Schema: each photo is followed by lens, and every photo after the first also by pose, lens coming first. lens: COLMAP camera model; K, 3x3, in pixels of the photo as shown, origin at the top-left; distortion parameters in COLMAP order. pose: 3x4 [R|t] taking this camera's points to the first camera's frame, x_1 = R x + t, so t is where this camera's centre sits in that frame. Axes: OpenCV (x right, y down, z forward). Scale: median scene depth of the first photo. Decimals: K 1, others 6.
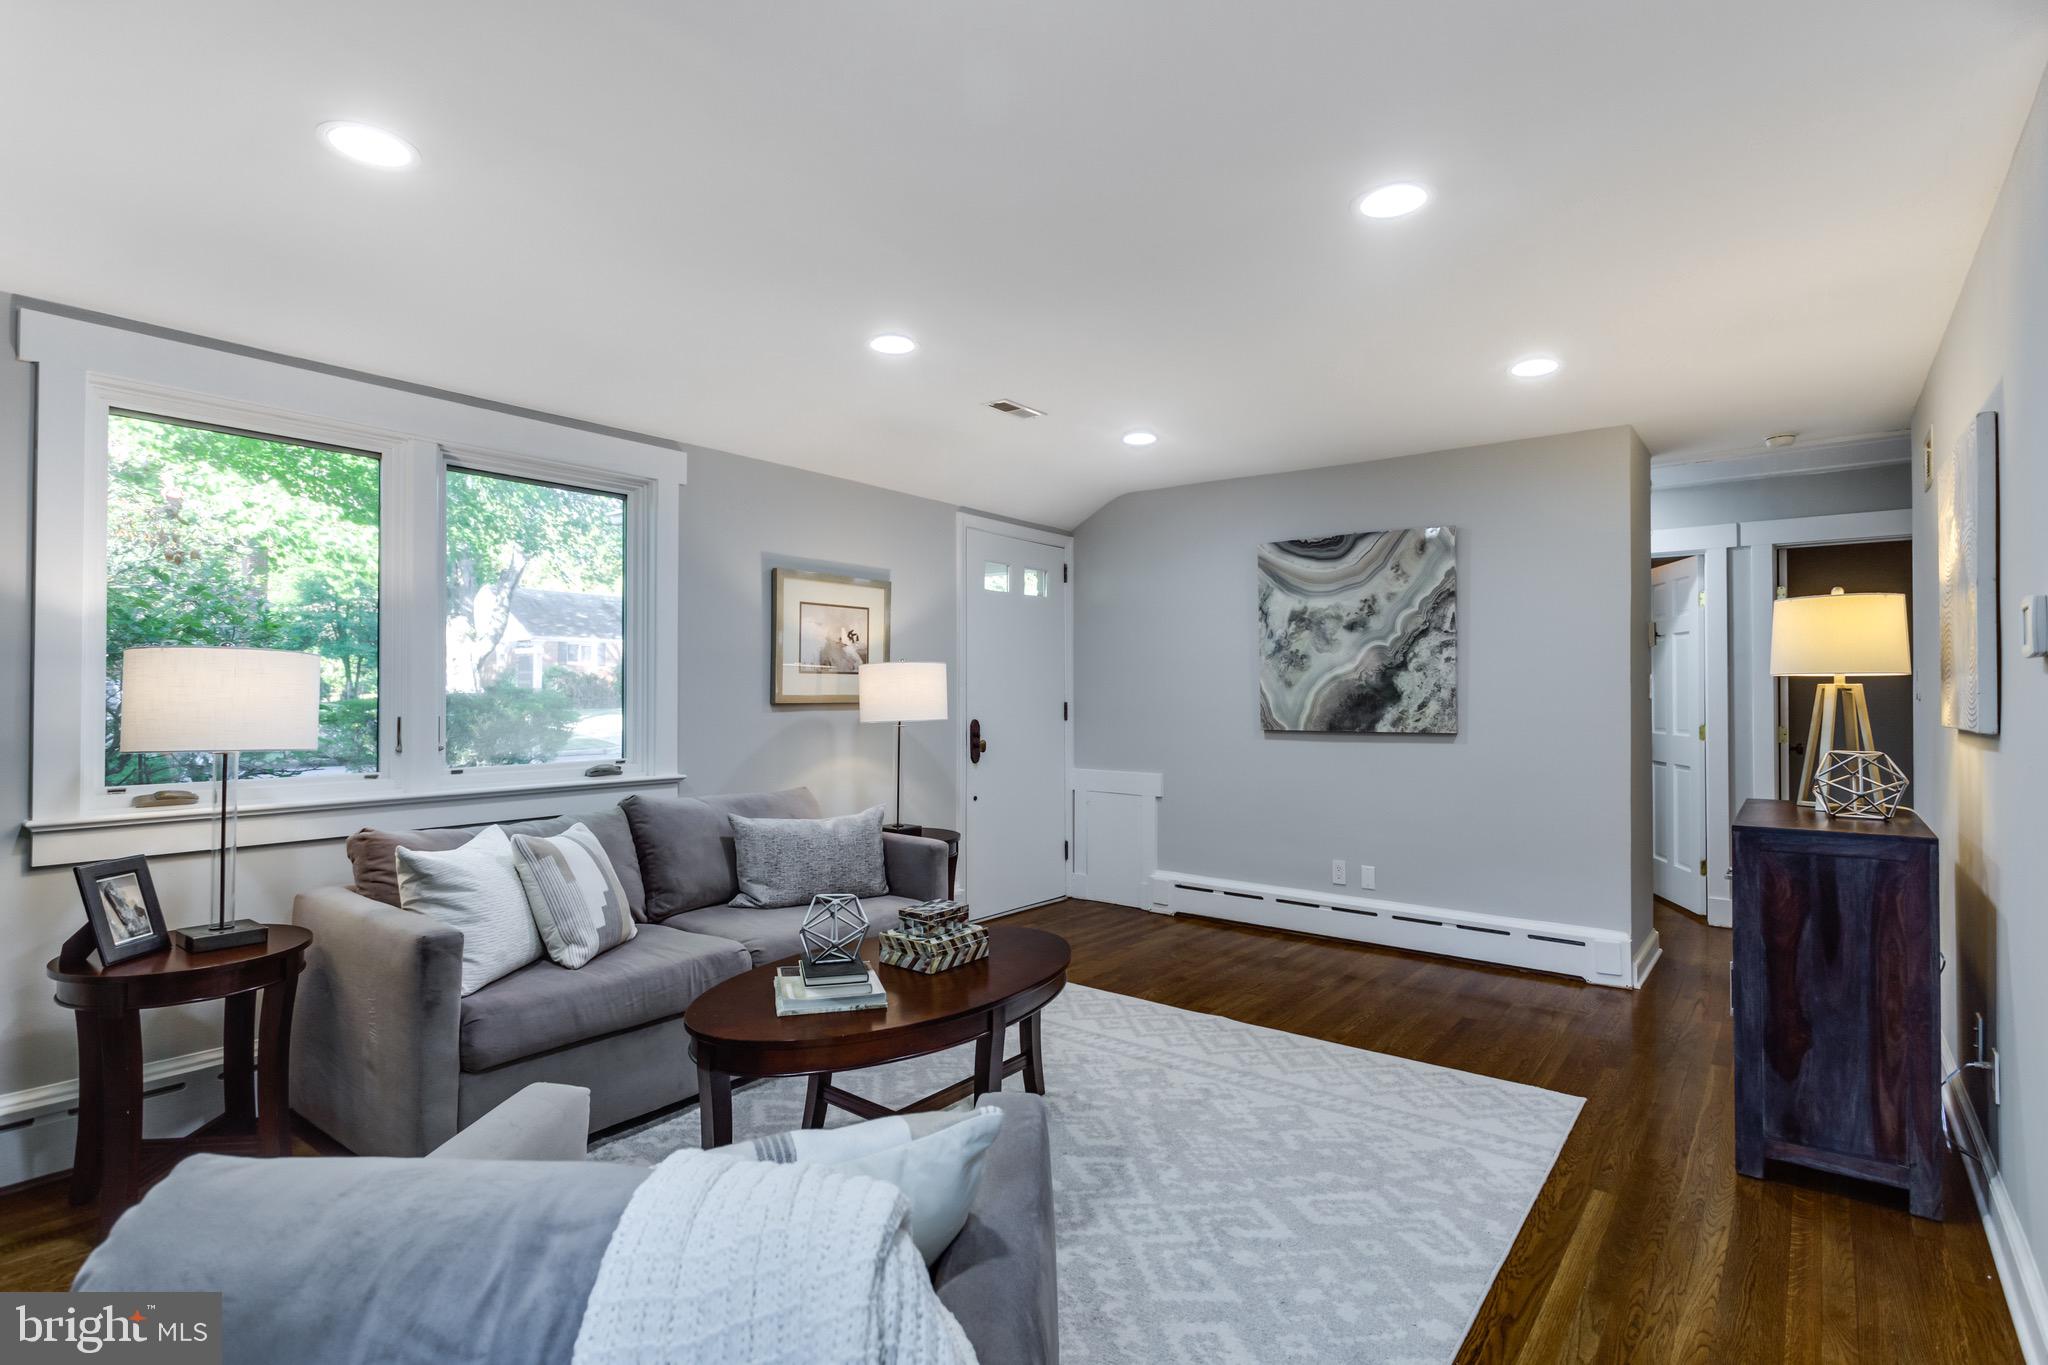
lens RADIAL K [[992.4, 0, 1013.4], [0, 992.4, 685.4], [0, 0, 1]] dist [-0.029454, -0.000630]
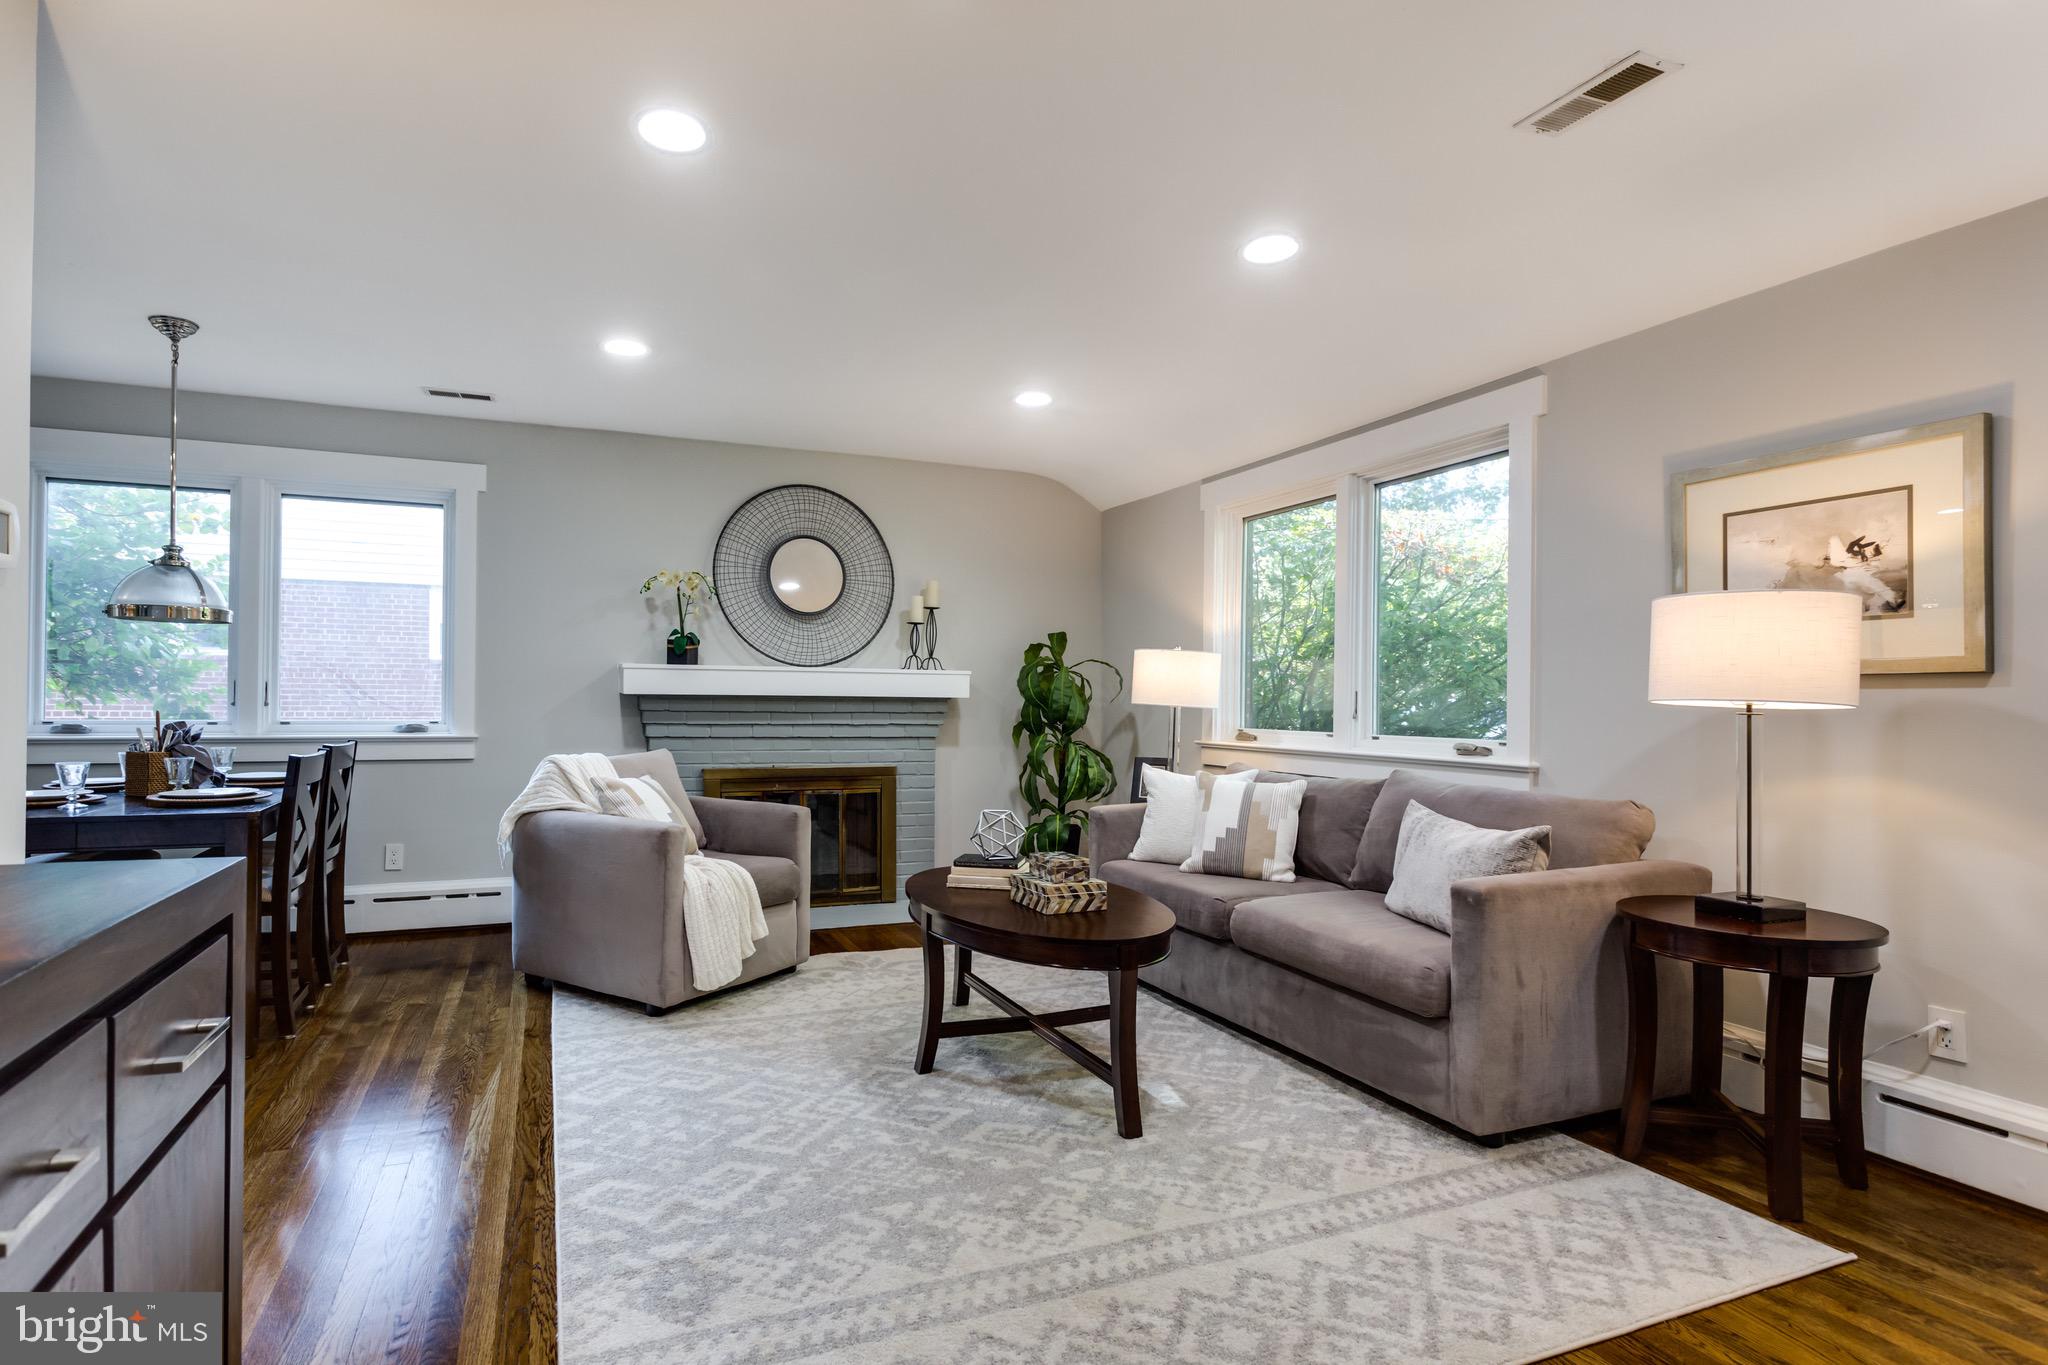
lens RADIAL K [[1033.1, 0, 1004.4], [0, 1033.1, 687.7], [0, 0, 1]] dist [0.041112, 0.001020]
pose [[-0.466973, 0.001892, -0.884269, 0.864987], [0.013770, 0.999892, -0.005133, 0.033248], [0.884164, -0.014573, -0.466949, 1.332458]]
